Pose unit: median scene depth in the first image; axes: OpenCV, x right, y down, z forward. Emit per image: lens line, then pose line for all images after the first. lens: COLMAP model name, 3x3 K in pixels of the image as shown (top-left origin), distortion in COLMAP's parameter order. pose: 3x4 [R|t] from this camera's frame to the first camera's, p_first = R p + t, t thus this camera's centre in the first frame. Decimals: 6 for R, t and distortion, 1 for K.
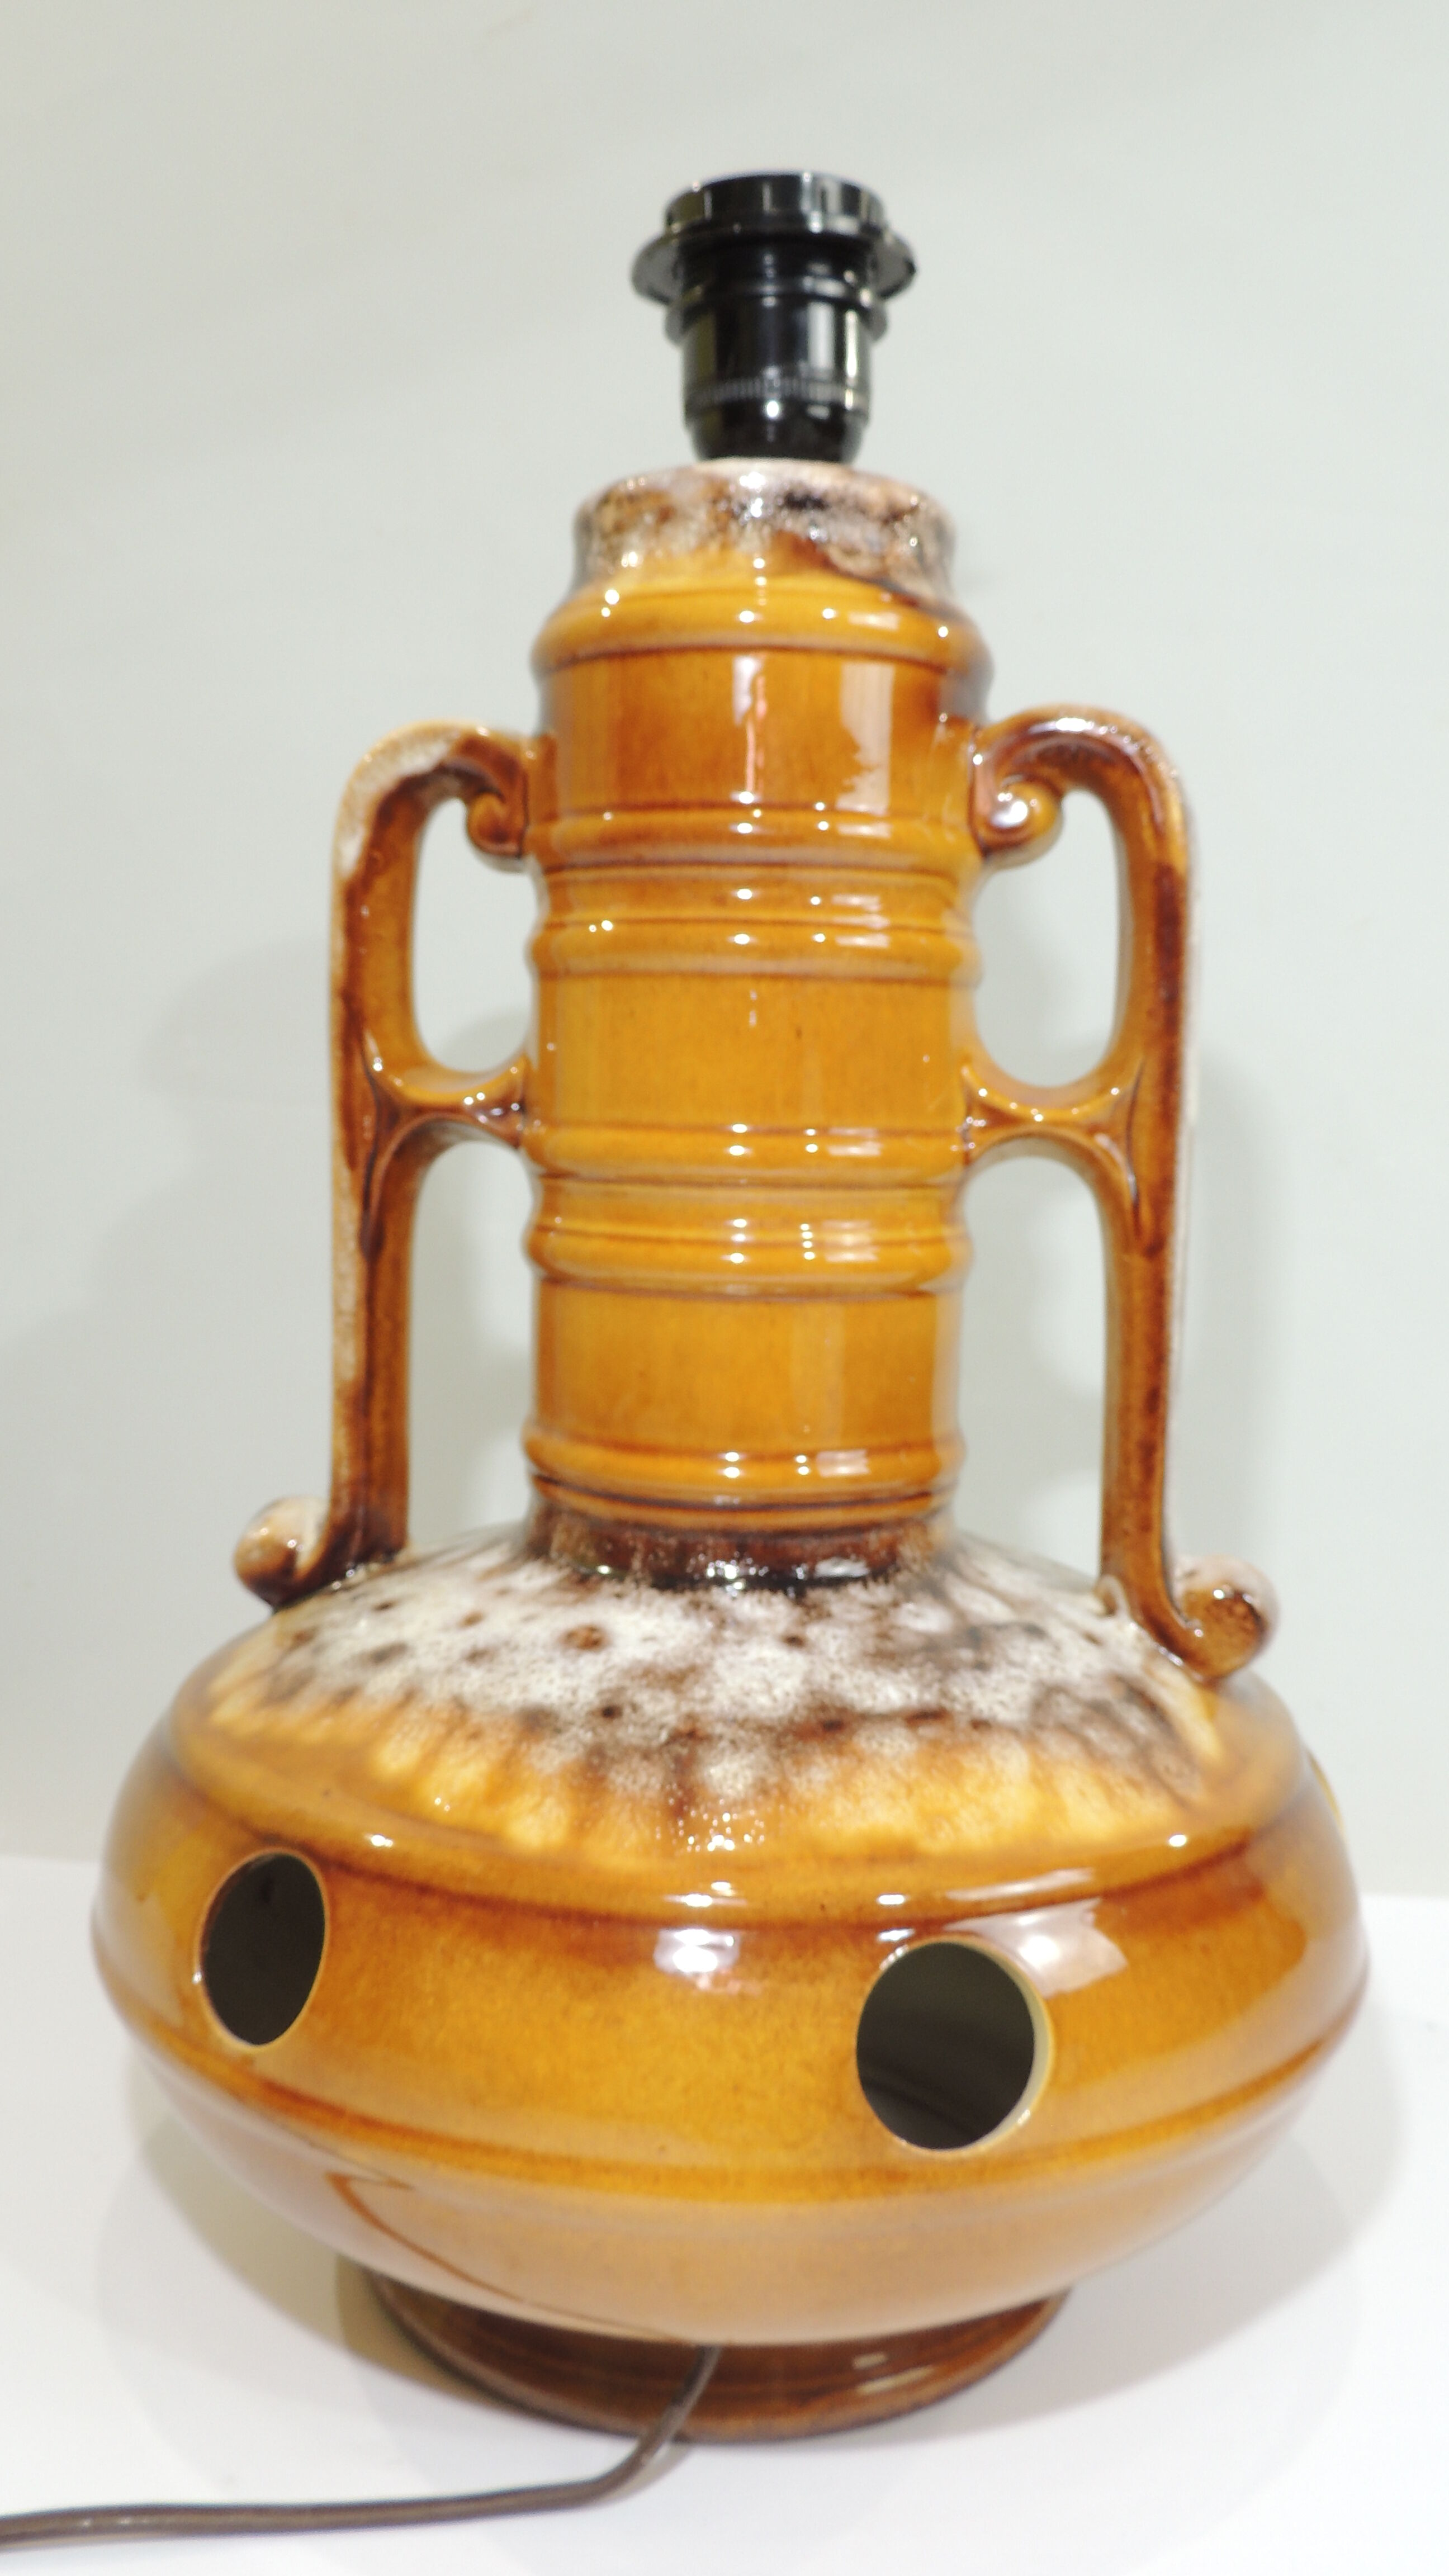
lens RADIAL K [[2106.5, 0, 724.5], [0, 2106.5, 1288.0], [0, 0, 1]] dist [-0.005656, -0.002635]
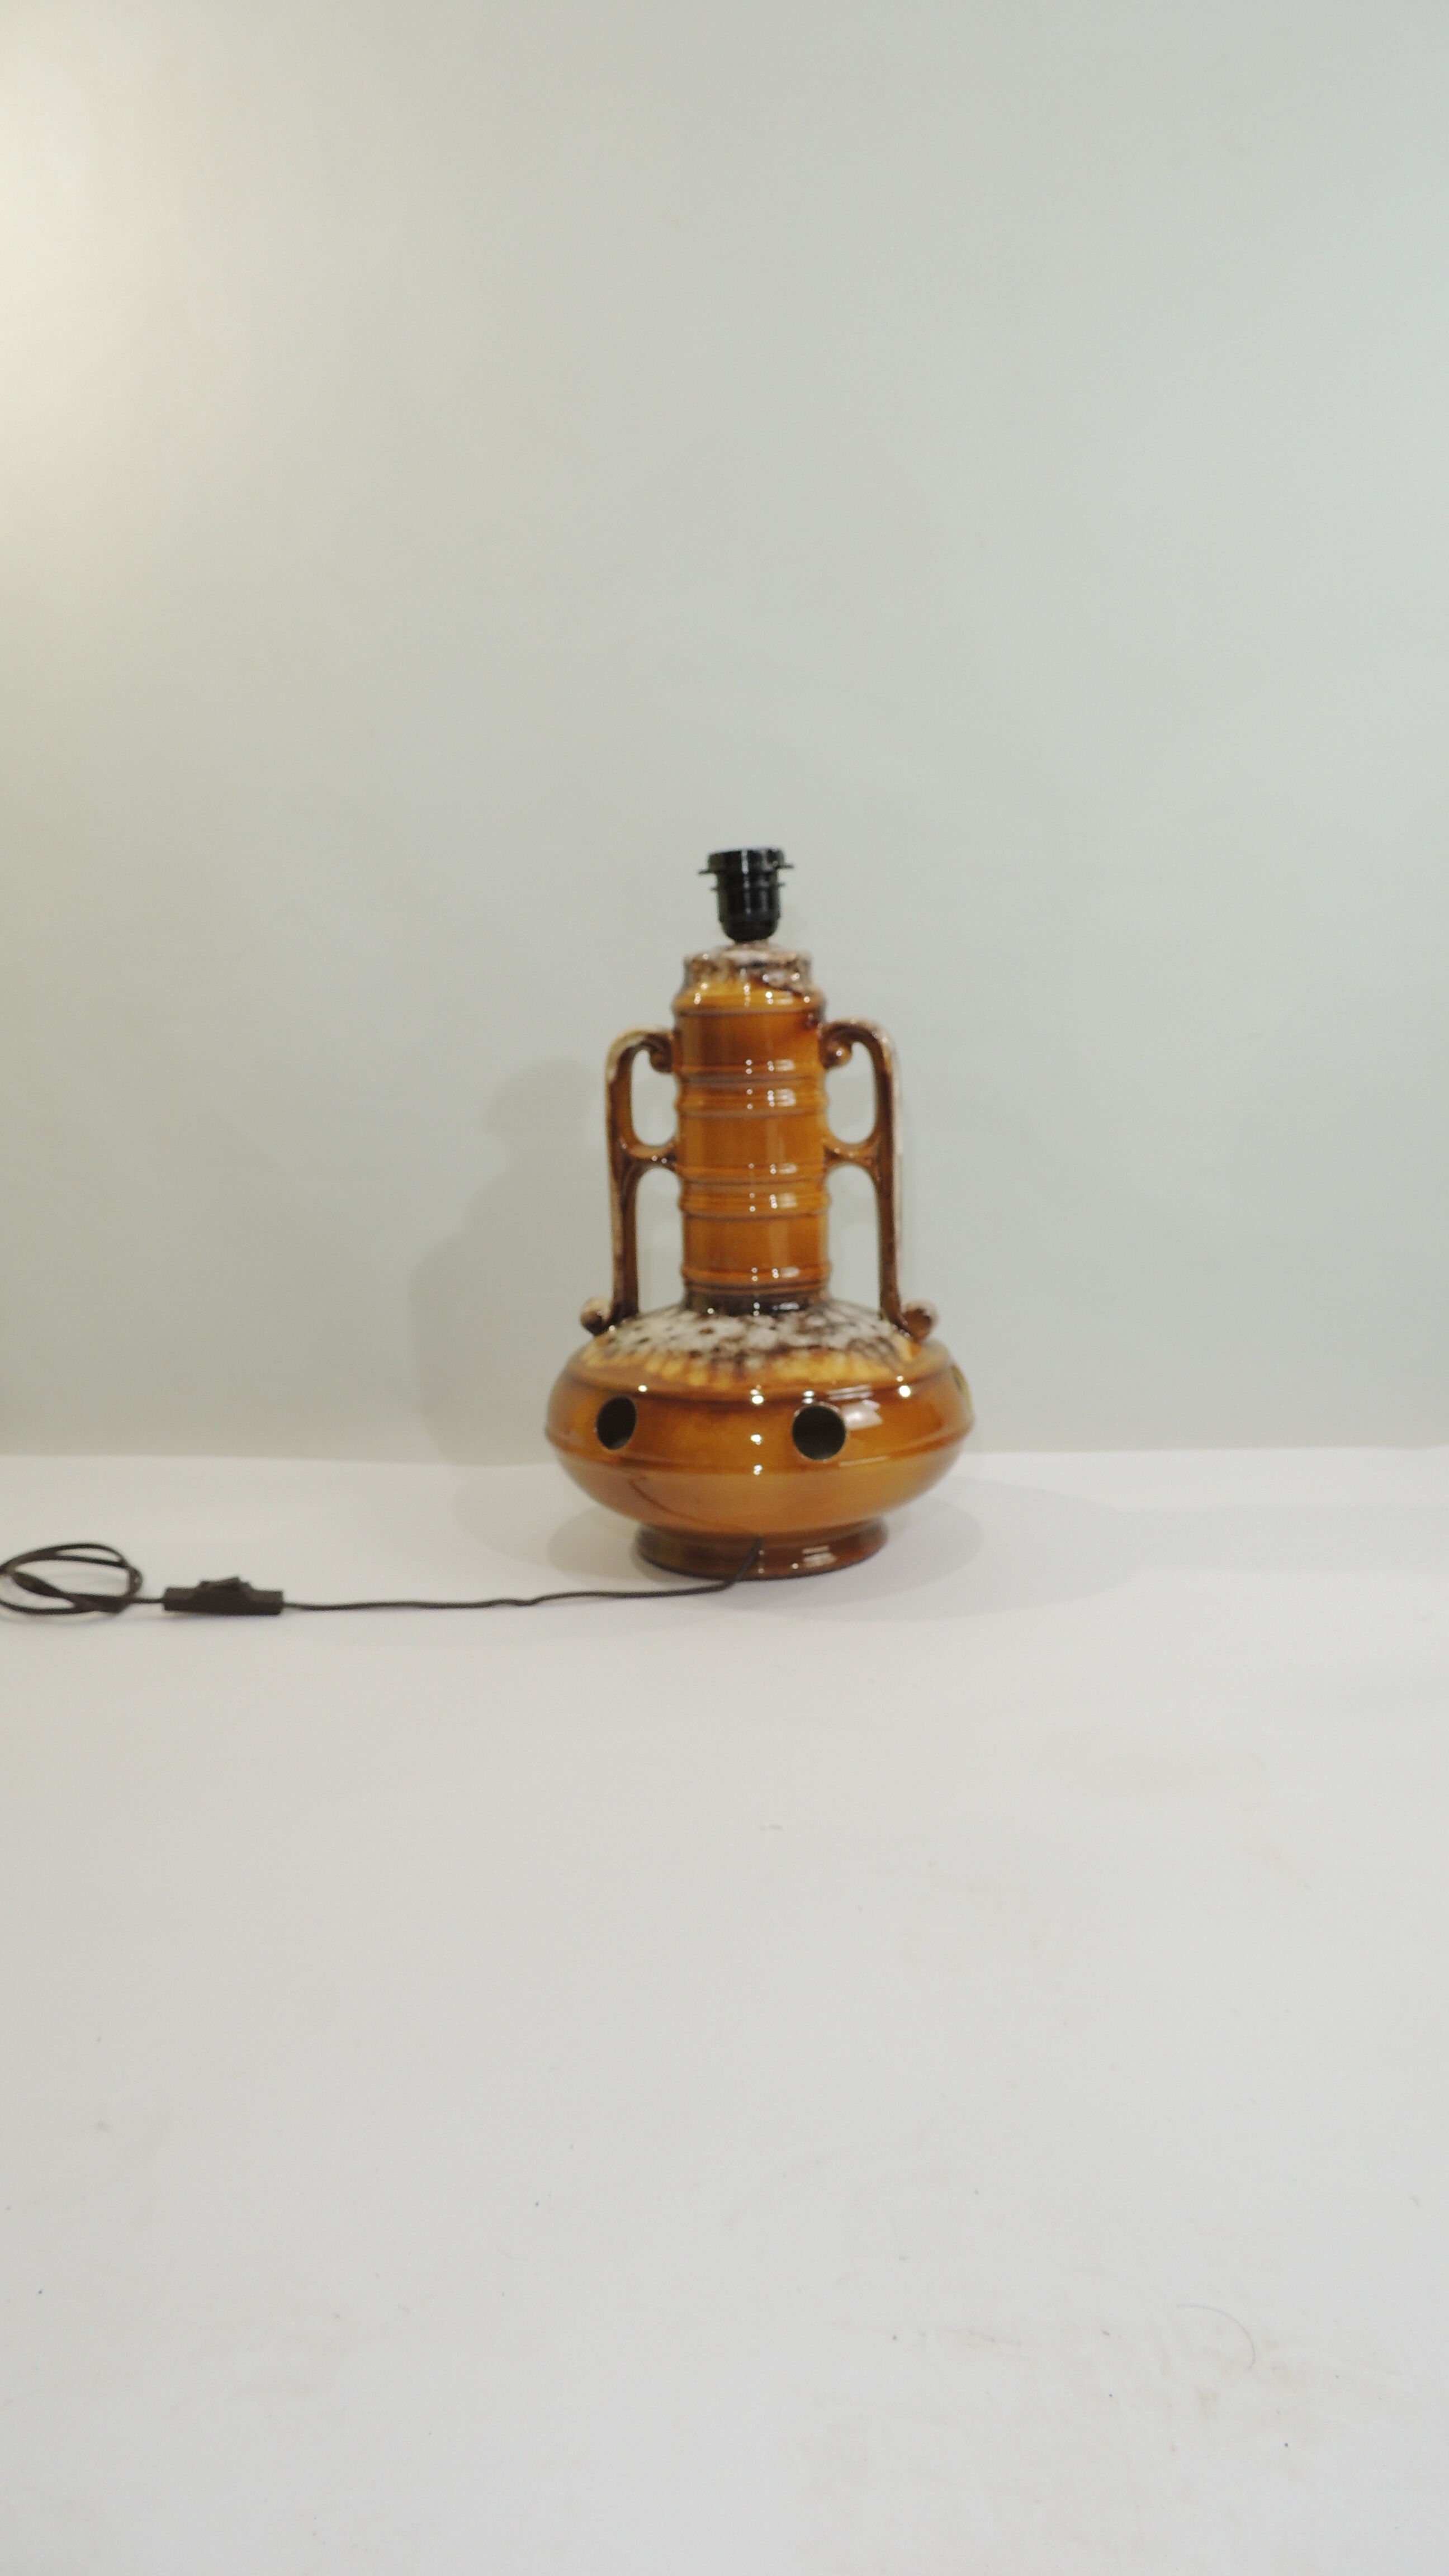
lens RADIAL K [[1910.0, 0, 724.5], [0, 1910.0, 1288.0], [0, 0, 1]] dist [0.003155, 0.001623]
pose [[0.998585, -0.048000, -0.022887, 0.028221], [0.049282, 0.997029, 0.059192, -0.065274], [0.019978, -0.060236, 0.997984, -1.828404]]
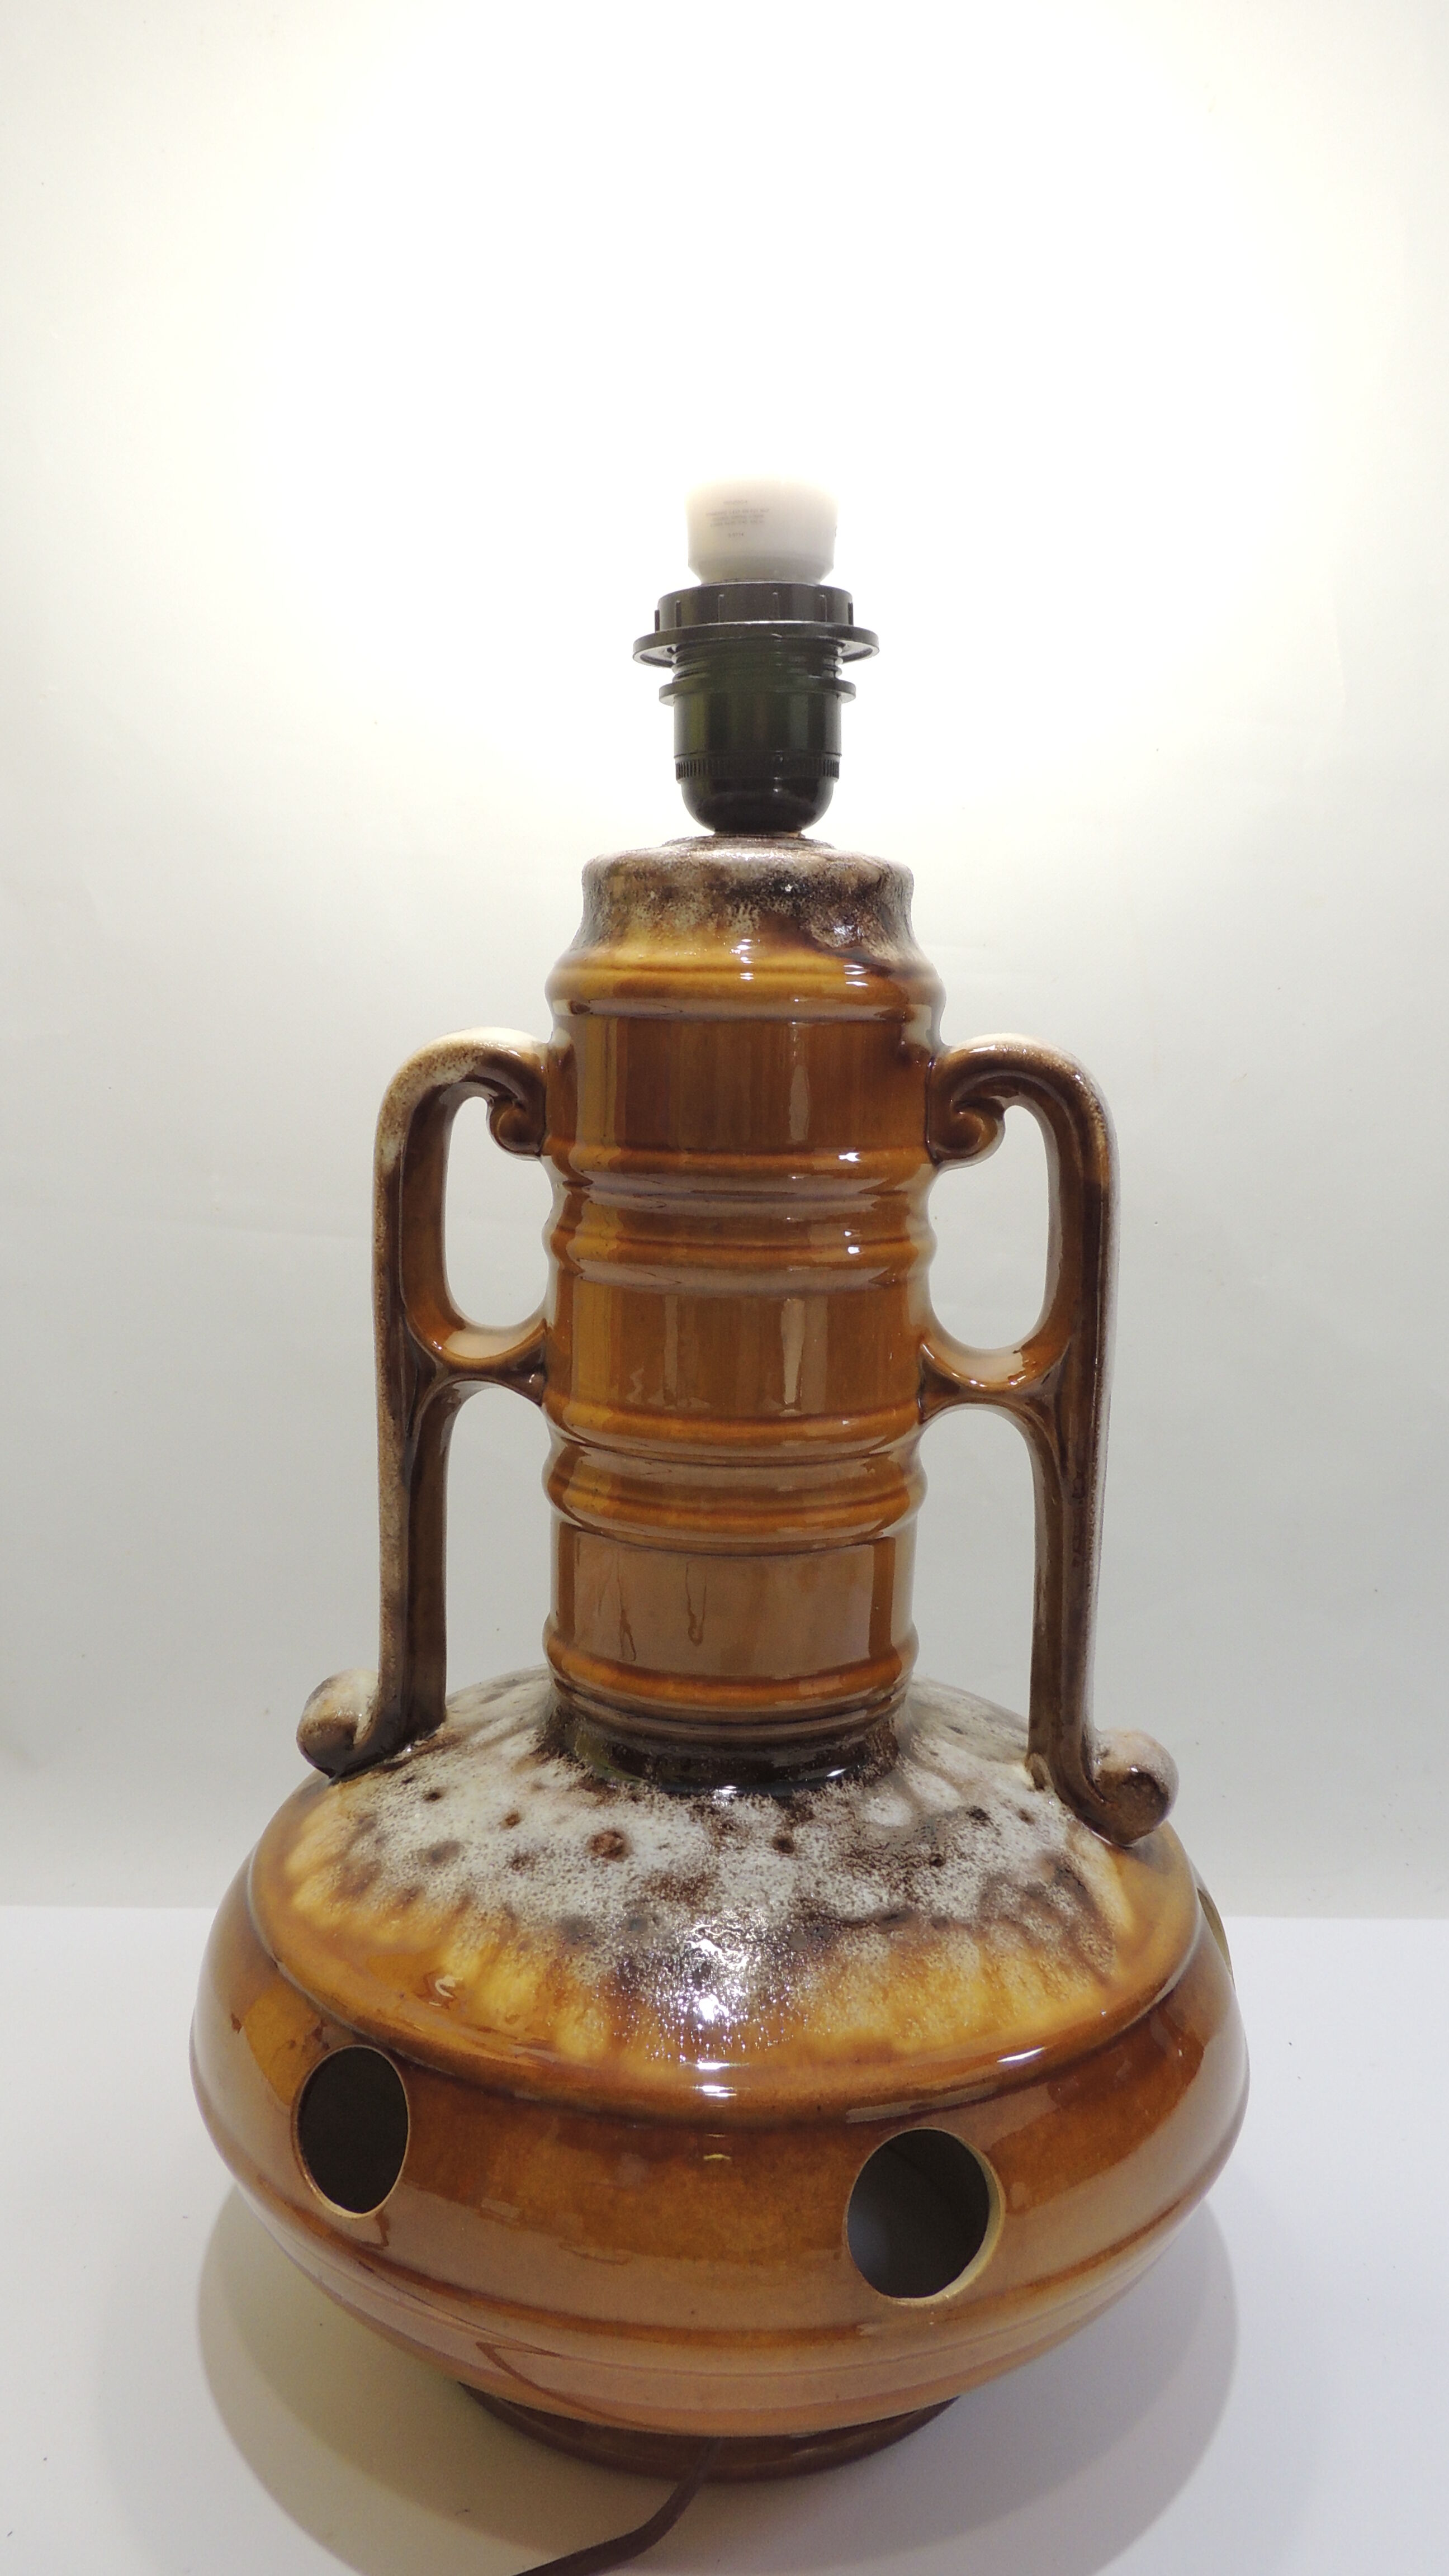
lens RADIAL K [[1910.0, 0, 724.5], [0, 1910.0, 1288.0], [0, 0, 1]] dist [0.003155, 0.001623]
pose [[0.998996, -0.008746, 0.043934, -0.045355], [0.005807, 0.997764, 0.066578, -0.220101], [-0.044418, -0.066256, 0.996814, -0.067529]]
